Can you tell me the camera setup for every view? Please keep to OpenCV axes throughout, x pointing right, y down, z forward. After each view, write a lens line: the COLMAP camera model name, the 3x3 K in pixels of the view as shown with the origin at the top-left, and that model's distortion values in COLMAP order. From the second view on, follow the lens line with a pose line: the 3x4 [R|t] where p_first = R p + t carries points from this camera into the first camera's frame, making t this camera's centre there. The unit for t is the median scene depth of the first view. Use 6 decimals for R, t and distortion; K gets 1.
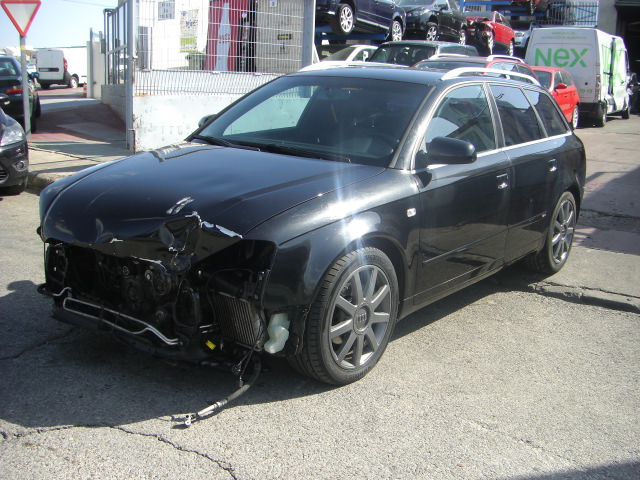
lens RADIAL K [[732.0, 0, 322.1], [0, 732.0, 272.0], [0, 0, 1]] dist [-0.159527, 0.062631]
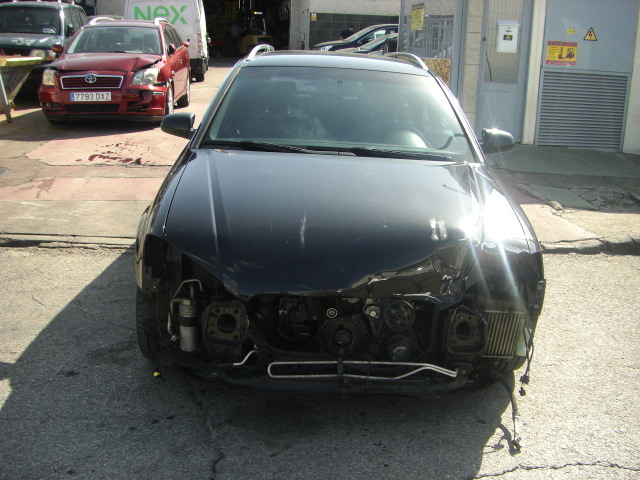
lens RADIAL K [[732.0, 0, 322.1], [0, 732.0, 272.0], [0, 0, 1]] dist [-0.159527, 0.062631]
pose [[0.773299, -0.192137, 0.604228, -0.830504], [0.150618, 0.981367, 0.119299, -0.161009], [-0.615891, -0.001246, 0.787830, 0.342628]]
